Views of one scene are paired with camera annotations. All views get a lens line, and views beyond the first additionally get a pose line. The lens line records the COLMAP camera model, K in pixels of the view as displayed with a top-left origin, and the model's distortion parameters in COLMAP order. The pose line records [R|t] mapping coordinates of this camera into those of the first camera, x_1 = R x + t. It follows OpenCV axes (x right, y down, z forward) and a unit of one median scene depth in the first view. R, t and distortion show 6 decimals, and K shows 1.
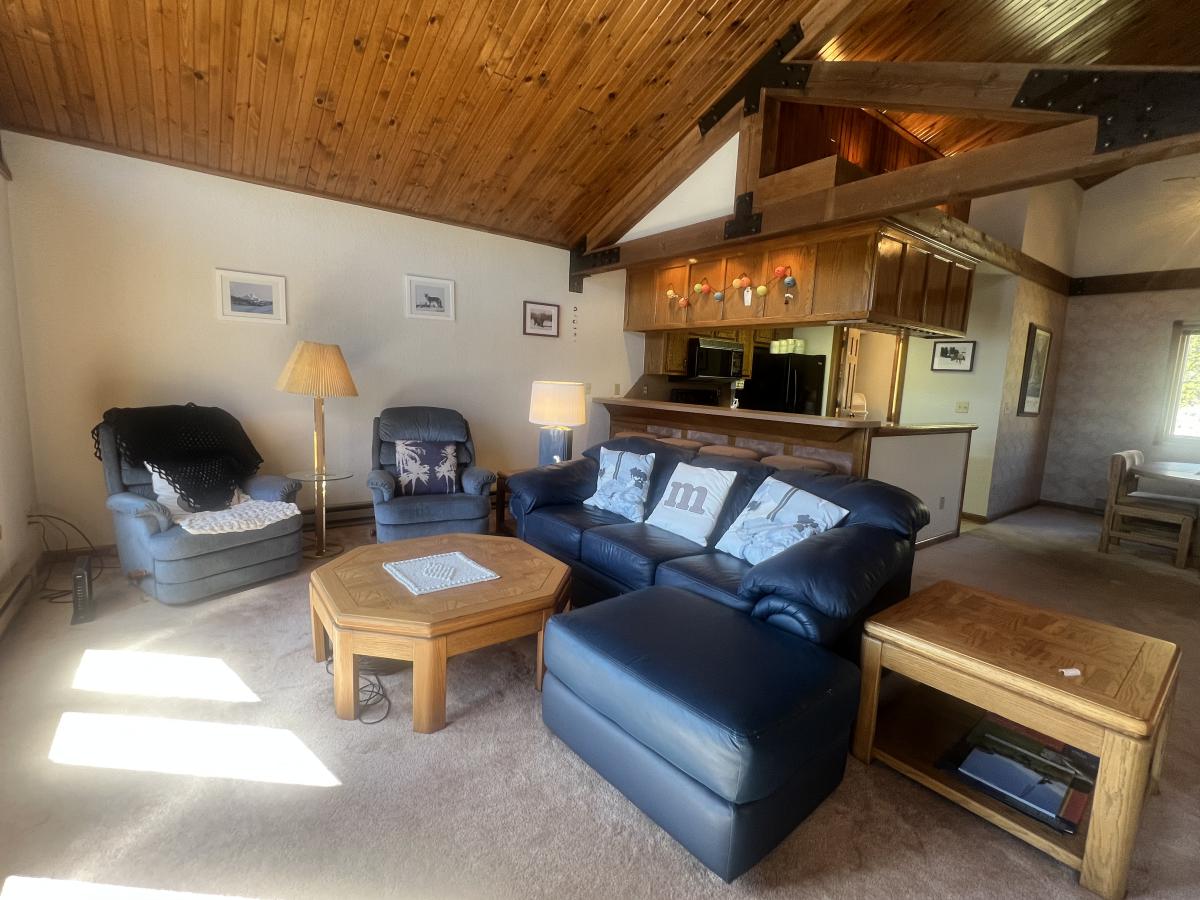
lens RADIAL K [[543.2, 0, 600.0], [0, 543.2, 450.0], [0, 0, 1]] dist [0.000206, 0.000862]
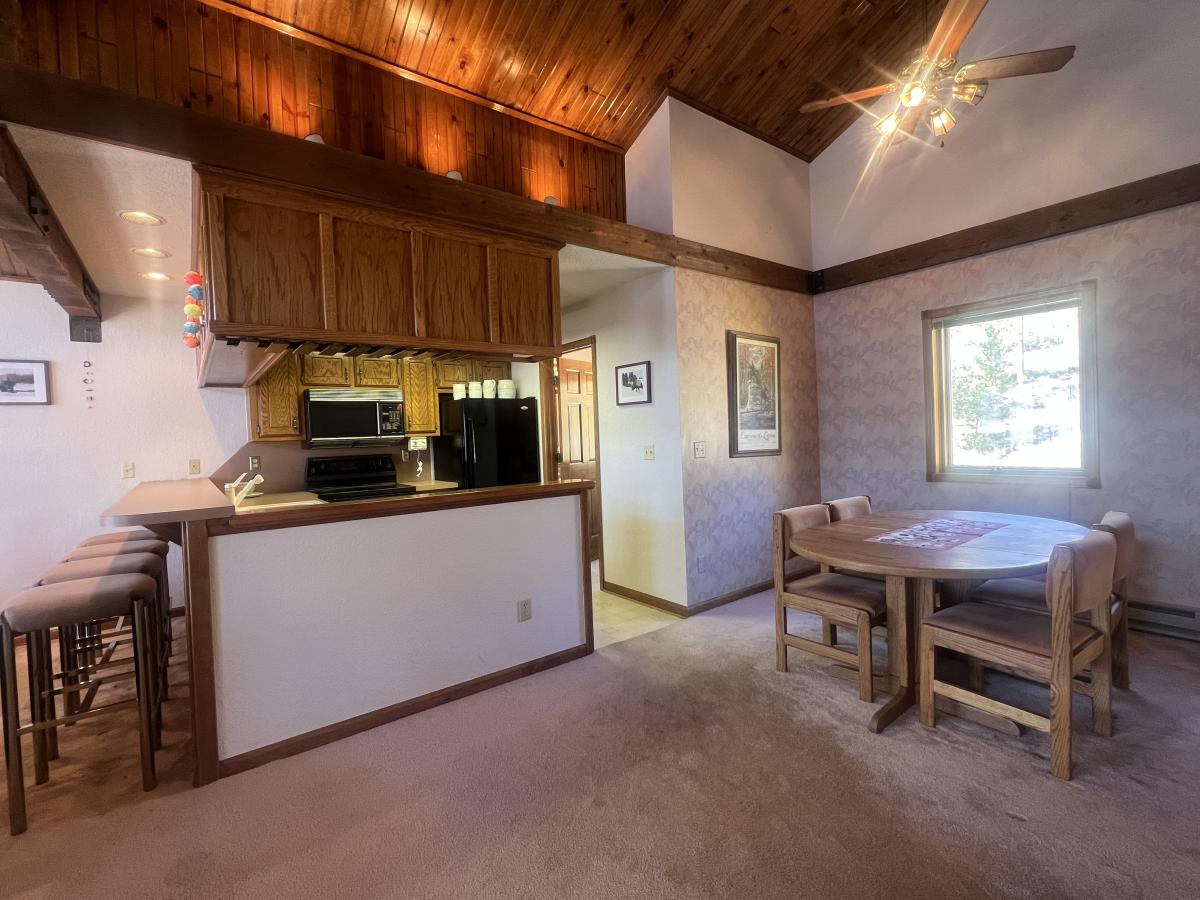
lens RADIAL K [[543.2, 0, 600.0], [0, 543.2, 450.0], [0, 0, 1]] dist [0.000206, 0.000862]
pose [[0.996448, -0.084169, -0.002799, 0.596692], [0.083423, 0.991071, -0.104012, -0.012169], [0.011529, 0.103409, 0.994572, 0.279540]]
